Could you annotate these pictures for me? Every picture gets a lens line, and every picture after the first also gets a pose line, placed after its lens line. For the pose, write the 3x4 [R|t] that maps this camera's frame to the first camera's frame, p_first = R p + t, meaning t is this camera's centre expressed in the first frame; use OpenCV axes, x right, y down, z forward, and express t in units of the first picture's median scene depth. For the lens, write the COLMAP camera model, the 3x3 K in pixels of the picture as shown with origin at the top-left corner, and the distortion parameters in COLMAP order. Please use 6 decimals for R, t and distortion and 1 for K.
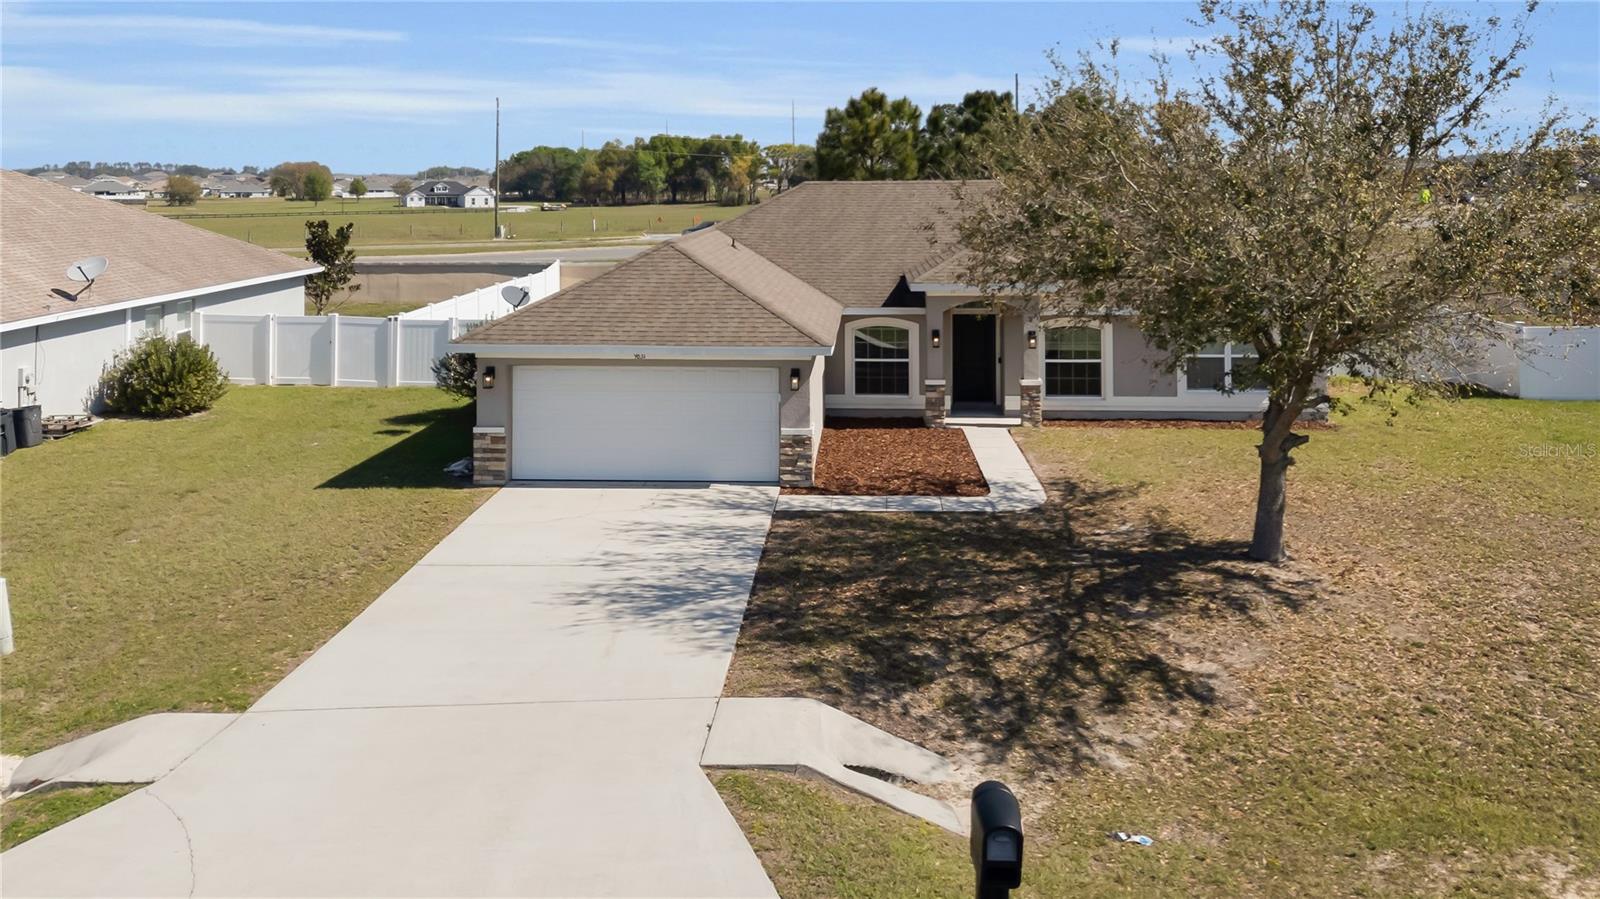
lens RADIAL K [[1251.7, 0, 795.5], [0, 1251.7, 157.5], [0, 0, 1]] dist [0.039963, -0.011421]
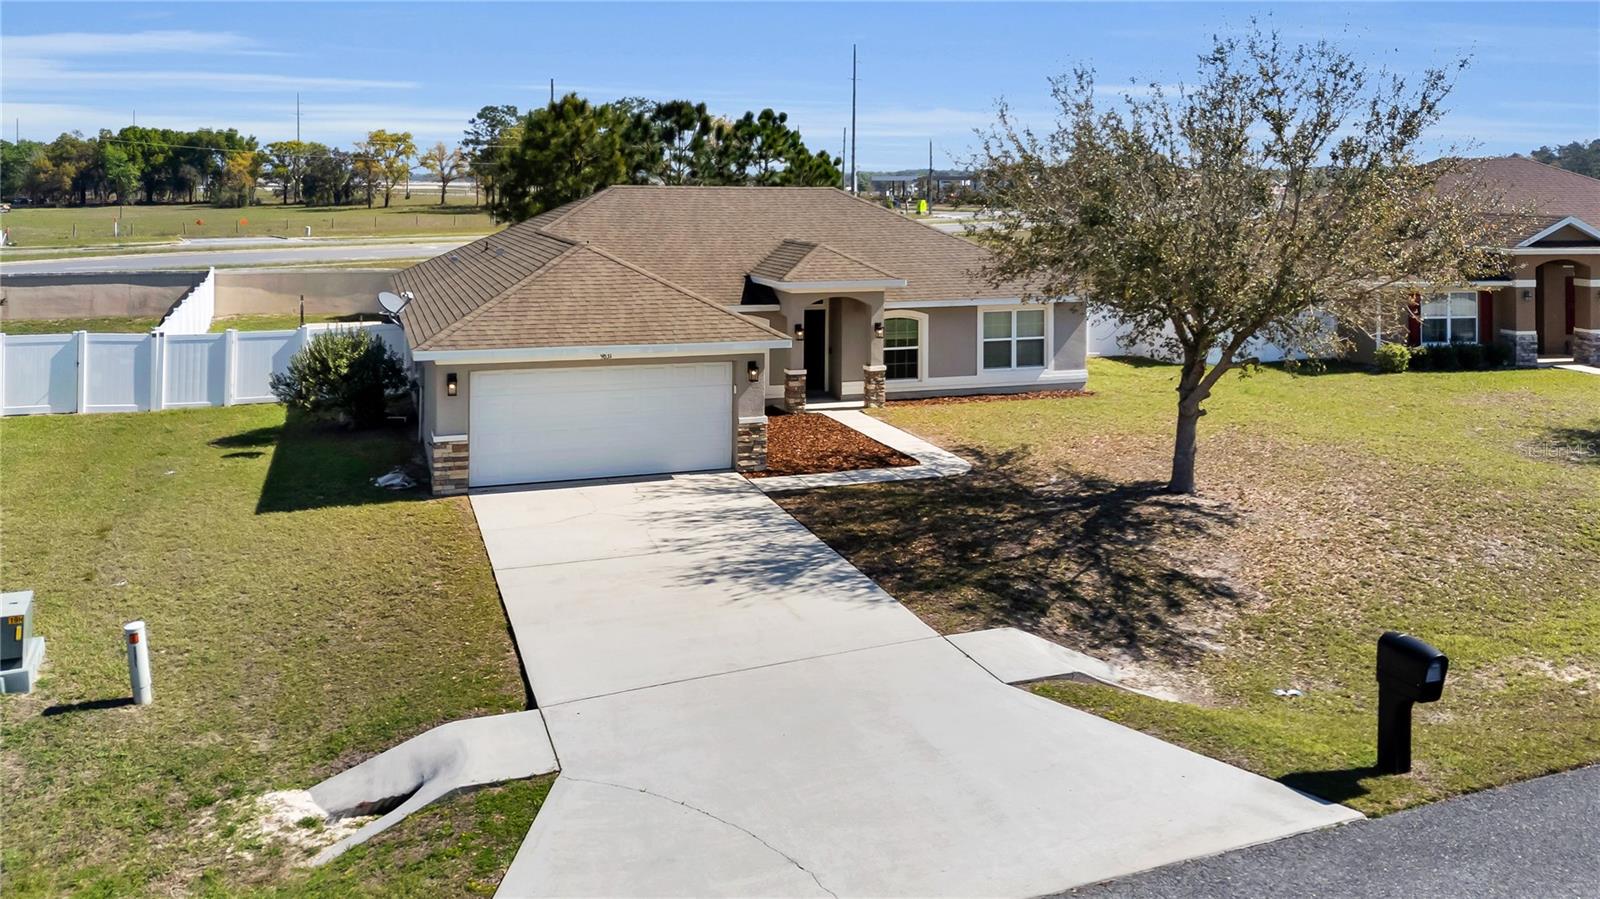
lens RADIAL K [[1251.7, 0, 795.5], [0, 1251.7, 157.5], [0, 0, 1]] dist [0.039963, -0.011421]
pose [[0.916405, 0.023334, 0.399571, -0.315953], [-0.022141, 0.999726, -0.007603, 0.000105], [-0.399639, -0.001879, 0.916671, -0.002385]]
